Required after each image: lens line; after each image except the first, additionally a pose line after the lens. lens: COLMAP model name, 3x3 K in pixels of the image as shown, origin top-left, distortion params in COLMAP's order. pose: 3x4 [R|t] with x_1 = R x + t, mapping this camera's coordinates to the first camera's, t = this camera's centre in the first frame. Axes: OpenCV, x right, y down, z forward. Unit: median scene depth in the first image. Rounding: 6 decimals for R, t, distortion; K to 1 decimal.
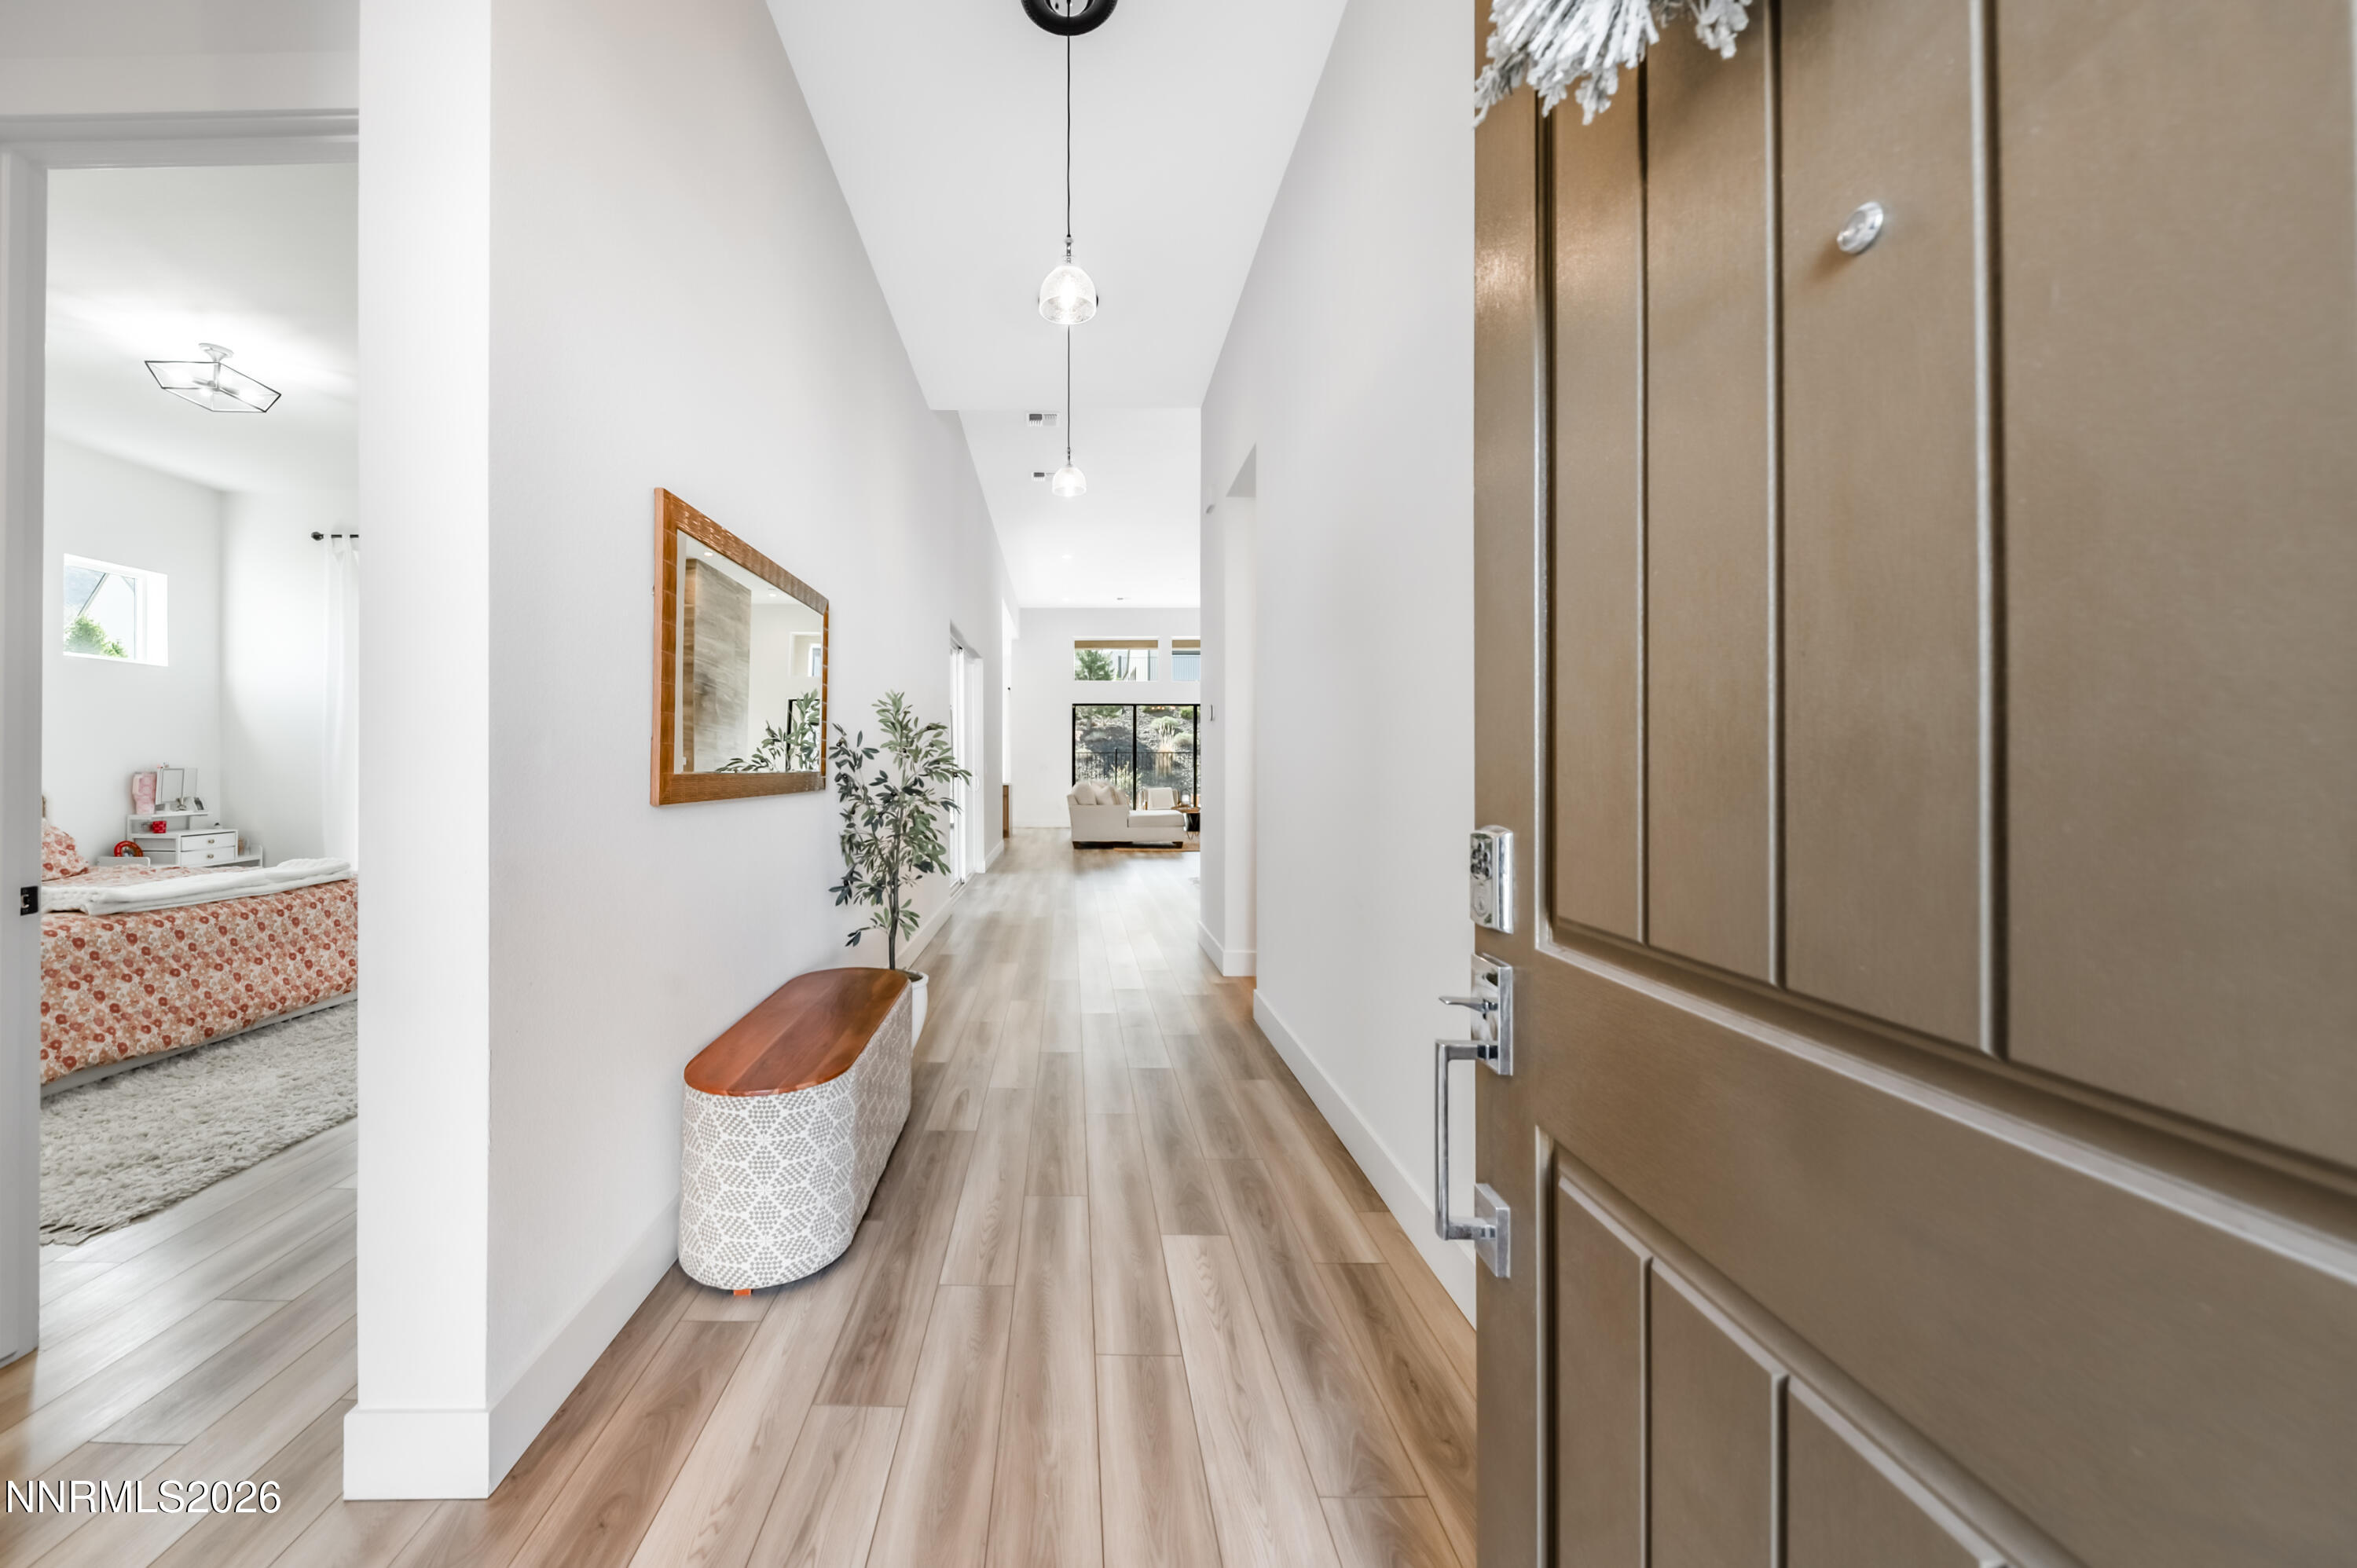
lens RADIAL K [[863.6, 0, 1064.9], [0, 863.6, 752.1], [0, 0, 1]] dist [-0.000004, -0.000233]
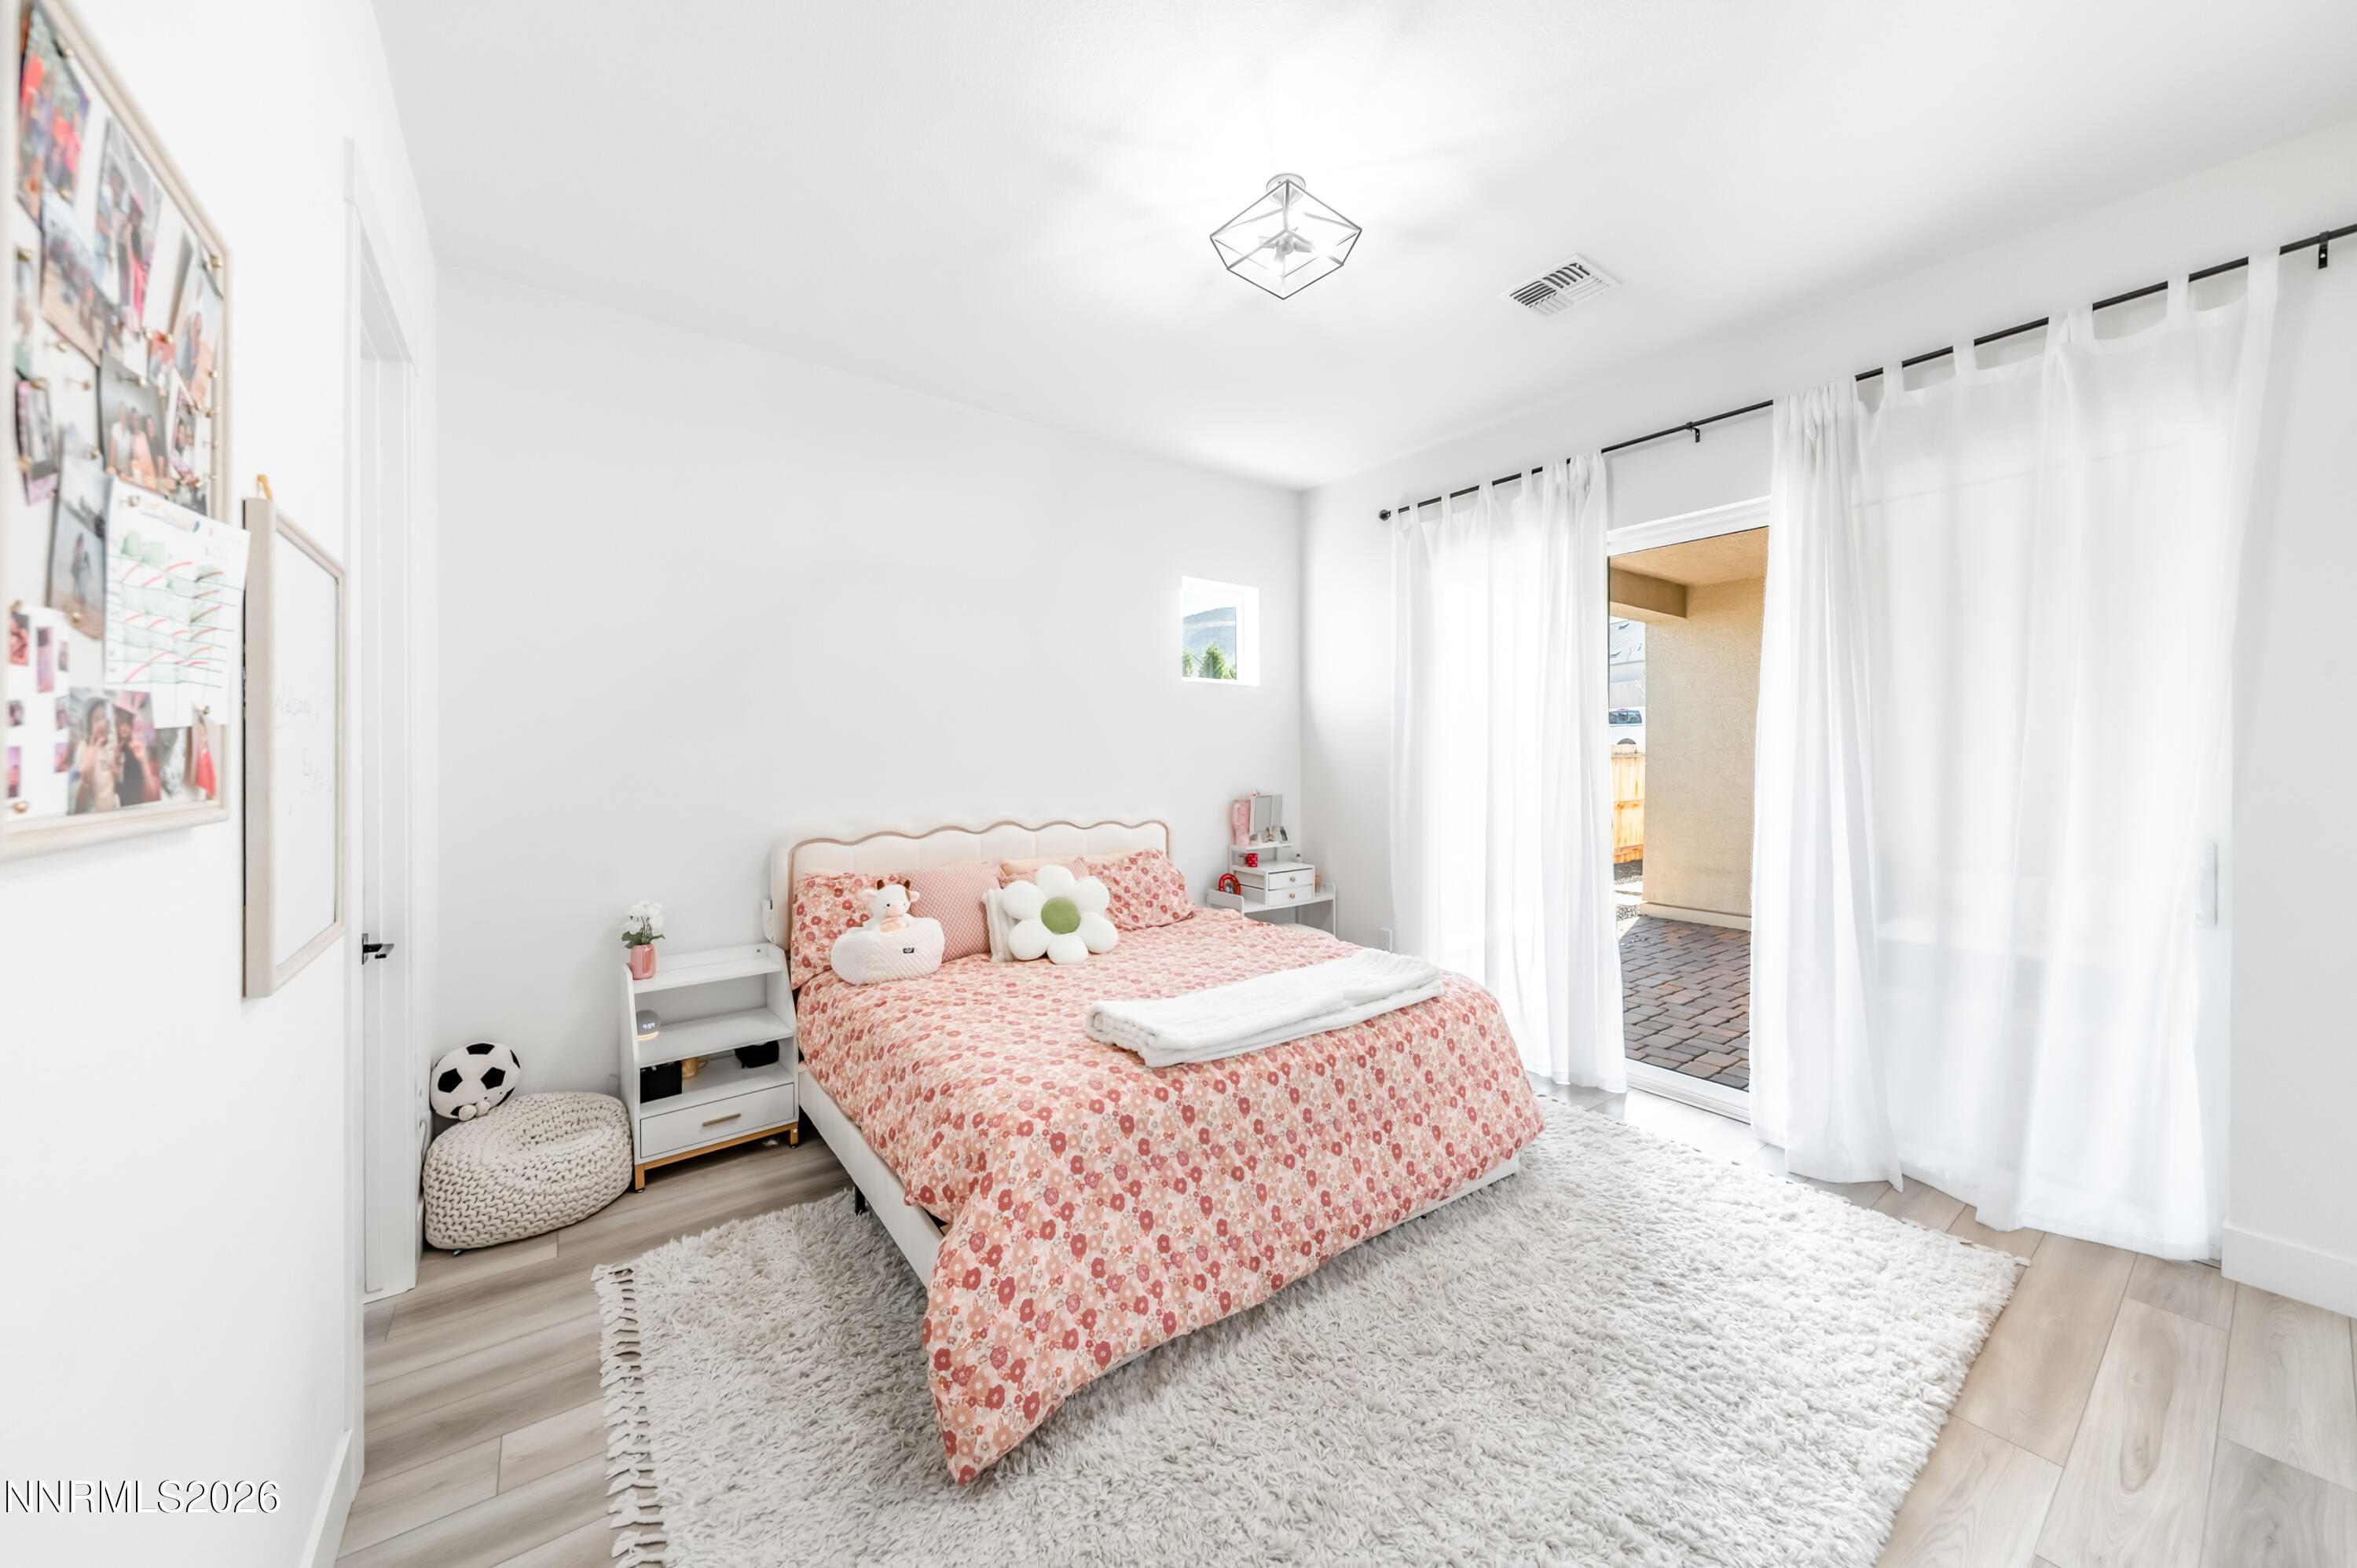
lens RADIAL K [[838.7, 0, 1179.0], [0, 838.7, 759.6], [0, 0, 1]] dist [0.000023, -0.000312]
pose [[0.600130, 0.005980, -0.799880, -0.515421], [0.005480, 0.999918, 0.011588, -0.043765], [0.799884, -0.011338, 0.600048, 0.544560]]
